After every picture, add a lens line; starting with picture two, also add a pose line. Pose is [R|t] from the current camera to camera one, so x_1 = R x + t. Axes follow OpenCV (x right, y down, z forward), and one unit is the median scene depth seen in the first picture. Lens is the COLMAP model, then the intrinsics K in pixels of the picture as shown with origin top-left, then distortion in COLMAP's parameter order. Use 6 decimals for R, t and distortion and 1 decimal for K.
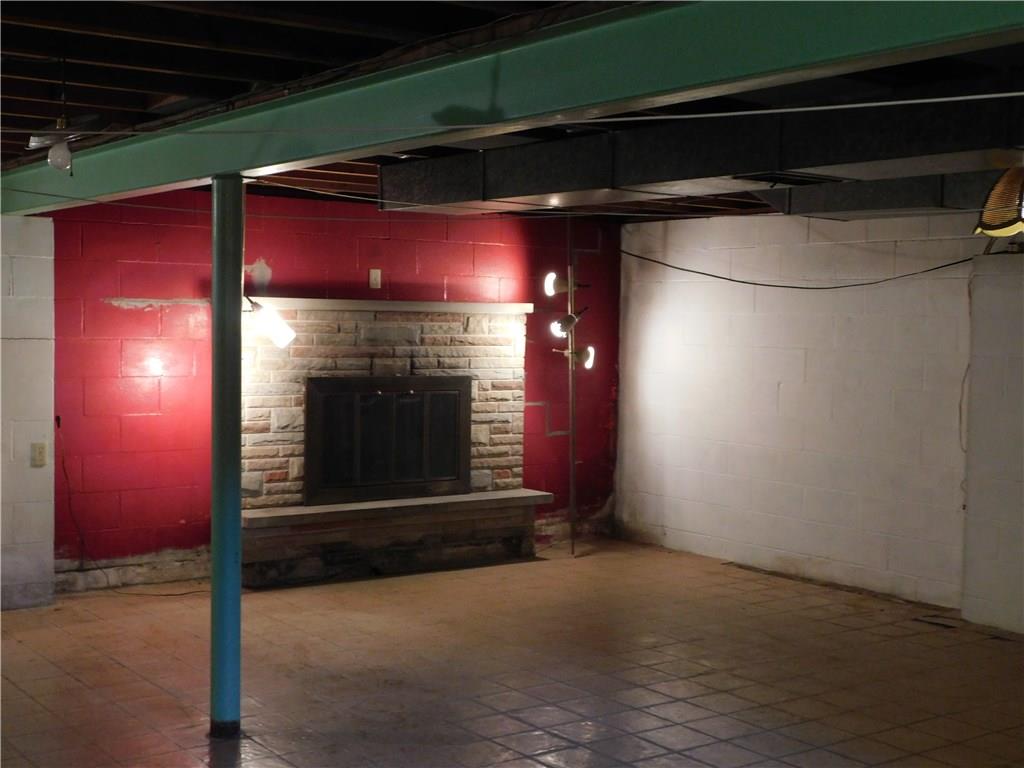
lens RADIAL K [[1347.4, 0, 511.2], [0, 1347.4, 383.1], [0, 0, 1]] dist [-0.038571, 0.000000]
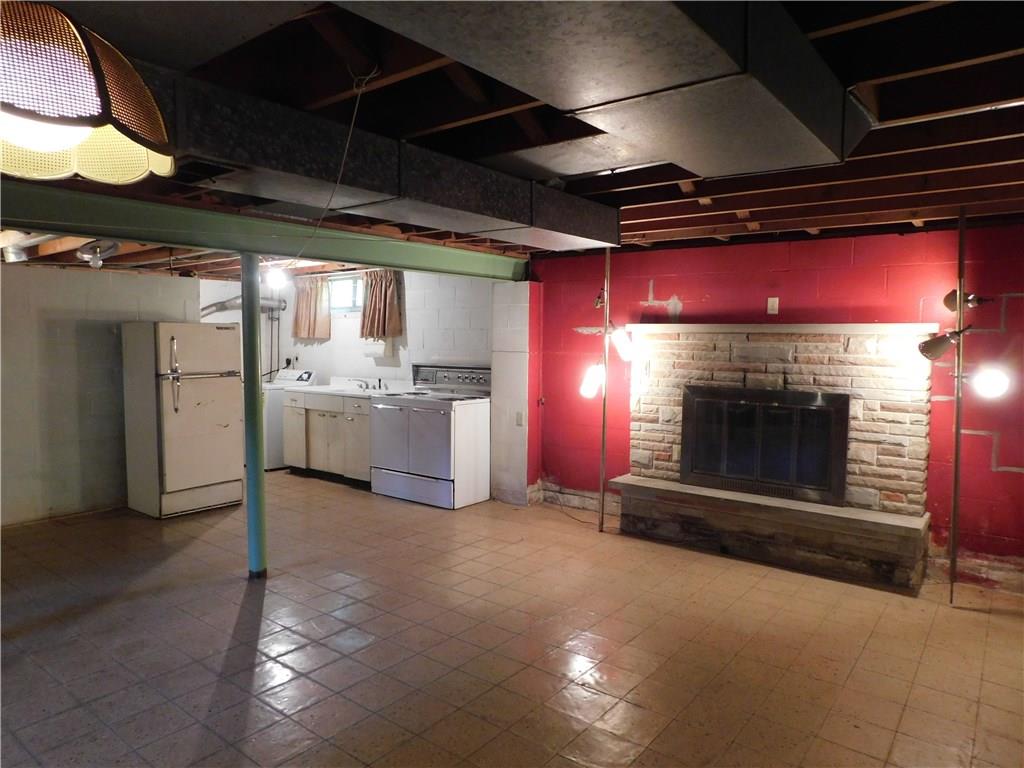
lens RADIAL K [[683.7, 0, 510.0], [0, 683.7, 384.2], [0, 0, 1]] dist [-0.054262, 0.045765]
pose [[0.270547, 0.050191, -0.961397, 0.407745], [-0.055307, 0.997801, 0.036528, -0.018402], [0.961117, 0.043290, 0.272728, 0.621365]]
